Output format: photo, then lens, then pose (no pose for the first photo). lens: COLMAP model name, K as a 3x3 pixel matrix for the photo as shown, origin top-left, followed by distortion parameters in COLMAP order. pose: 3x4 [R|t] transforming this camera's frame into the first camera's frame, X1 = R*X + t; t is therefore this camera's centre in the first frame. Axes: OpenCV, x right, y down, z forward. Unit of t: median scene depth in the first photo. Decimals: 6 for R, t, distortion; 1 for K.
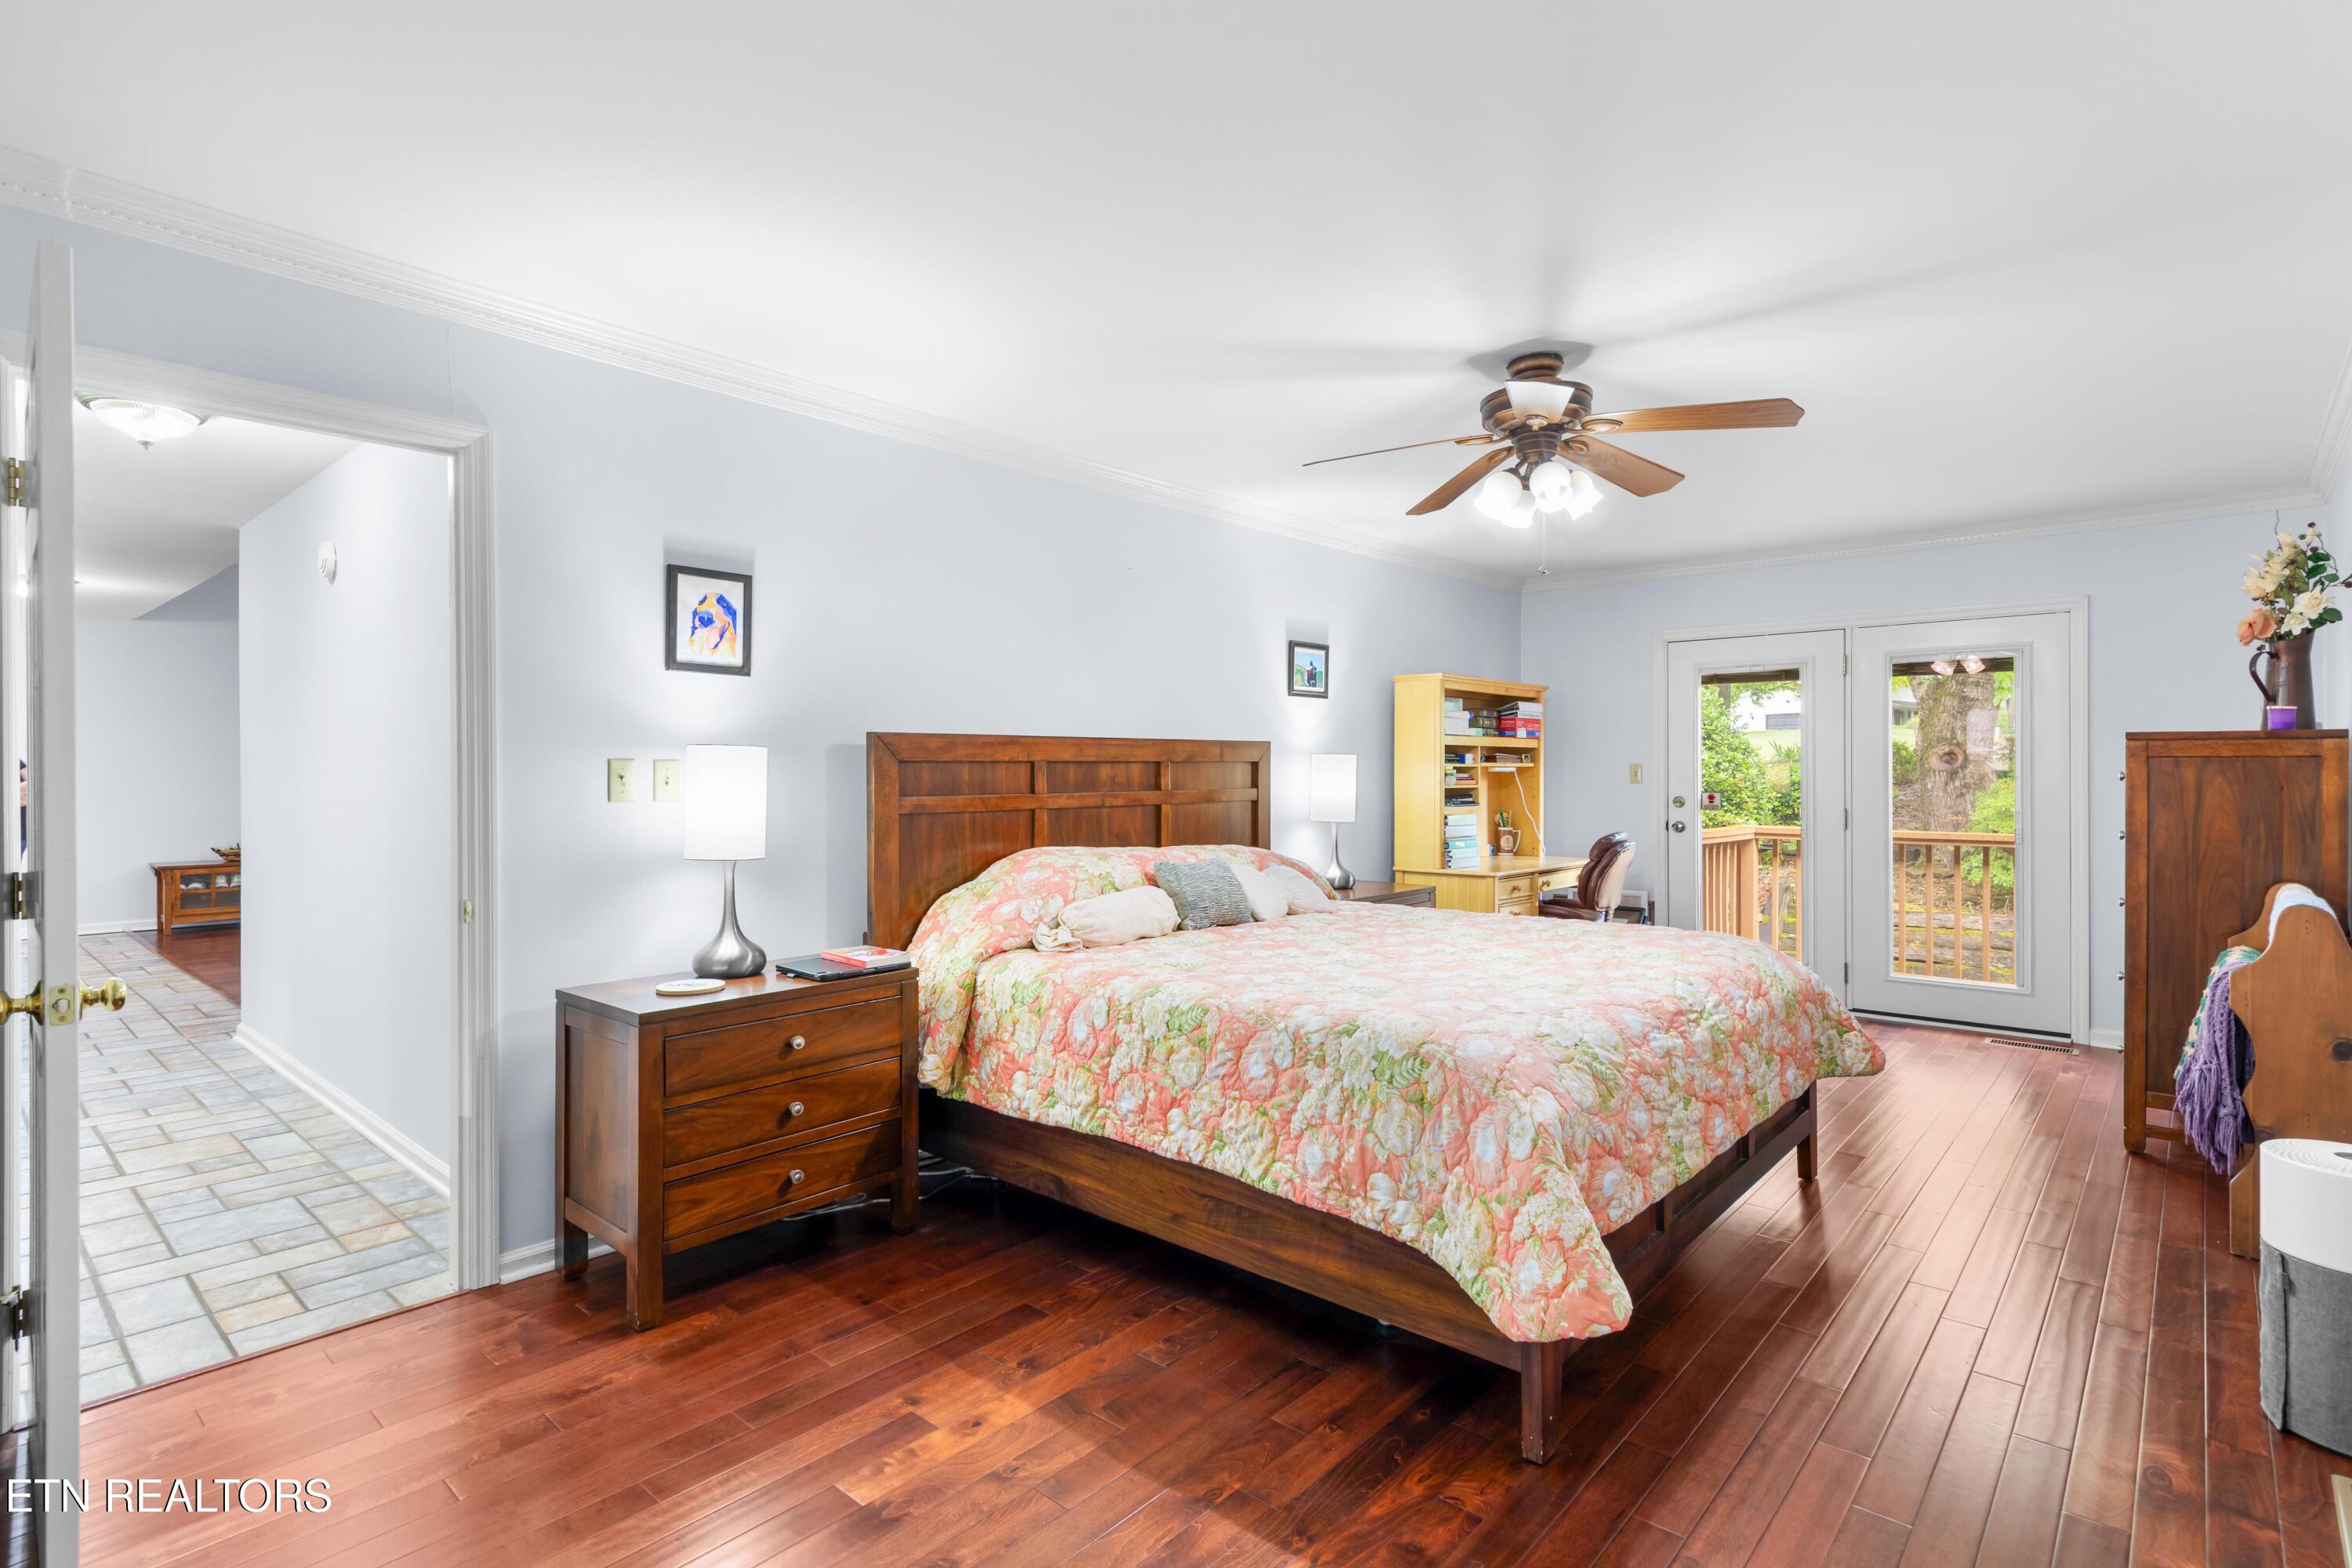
lens RADIAL K [[1144.3, 0, 1176.9], [0, 1144.3, 781.7], [0, 0, 1]] dist [-0.000650, -0.000015]
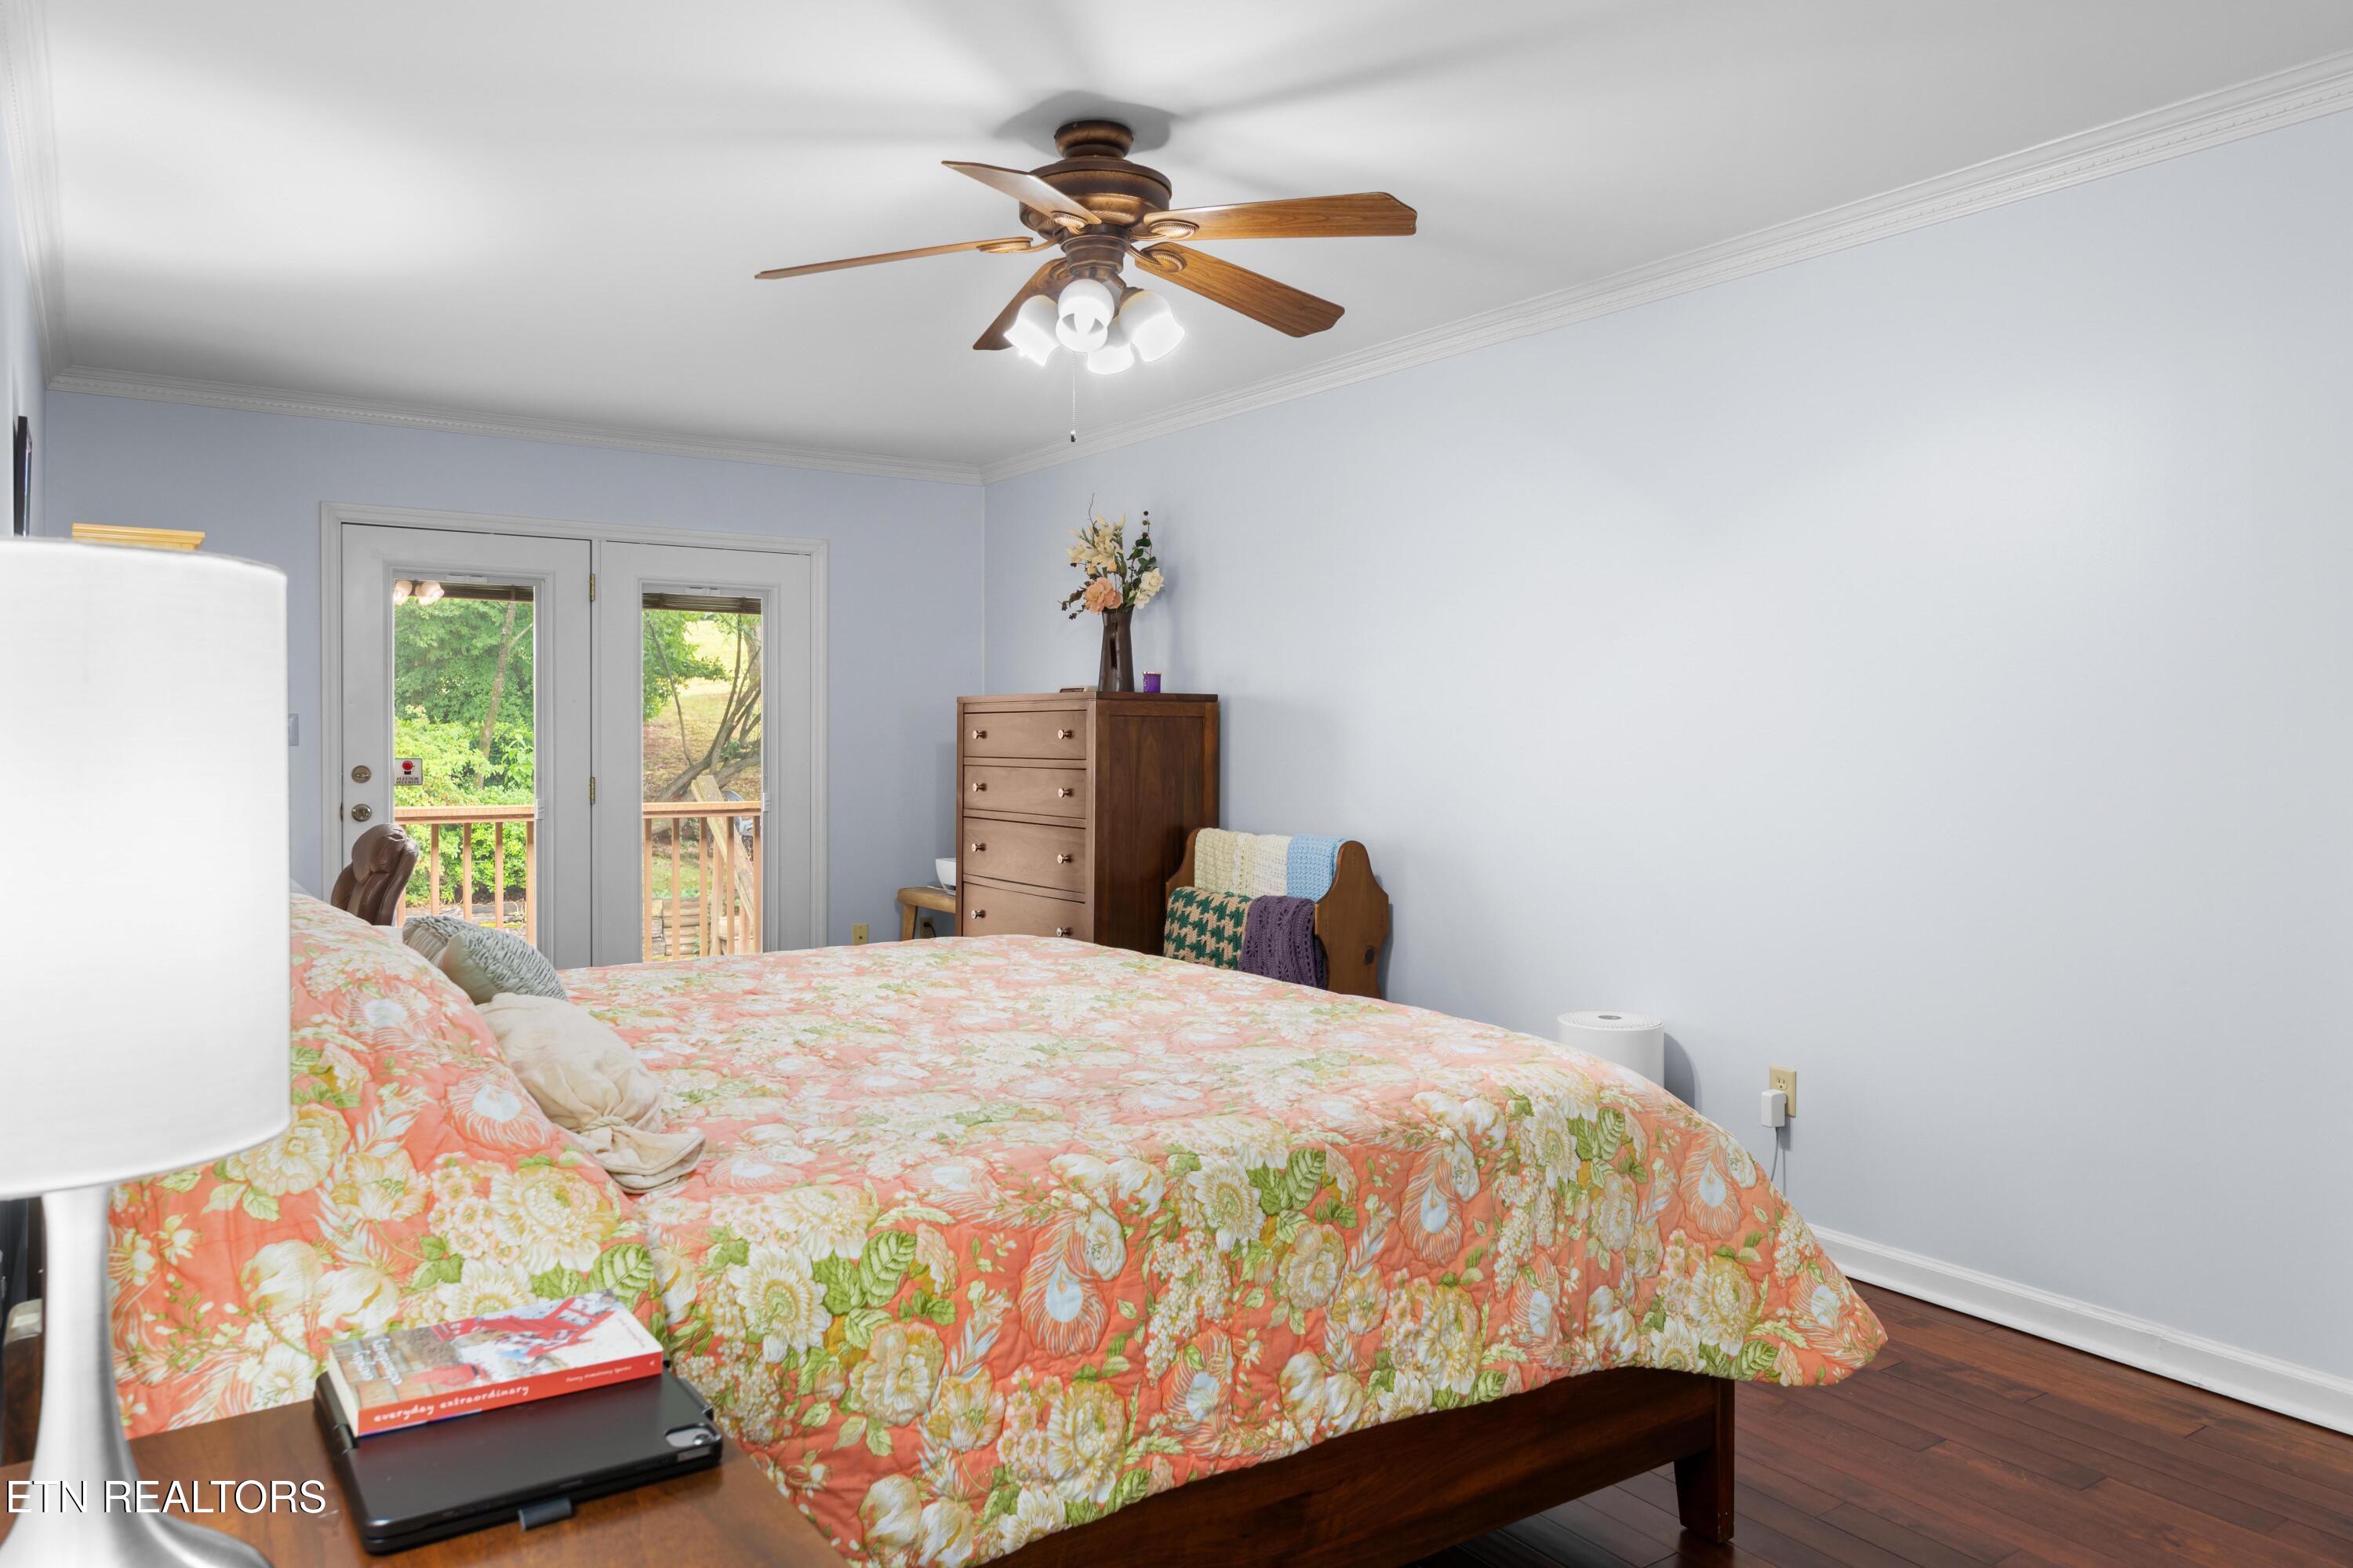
lens RADIAL K [[1513.2, 0, 1176.7], [0, 1513.2, 767.5], [0, 0, 1]] dist [-0.005428, -0.000336]
pose [[0.265324, -0.018670, 0.963978, -0.682202], [0.003606, 0.999825, 0.018372, 0.000370], [-0.964152, -0.001399, 0.265345, 0.863946]]
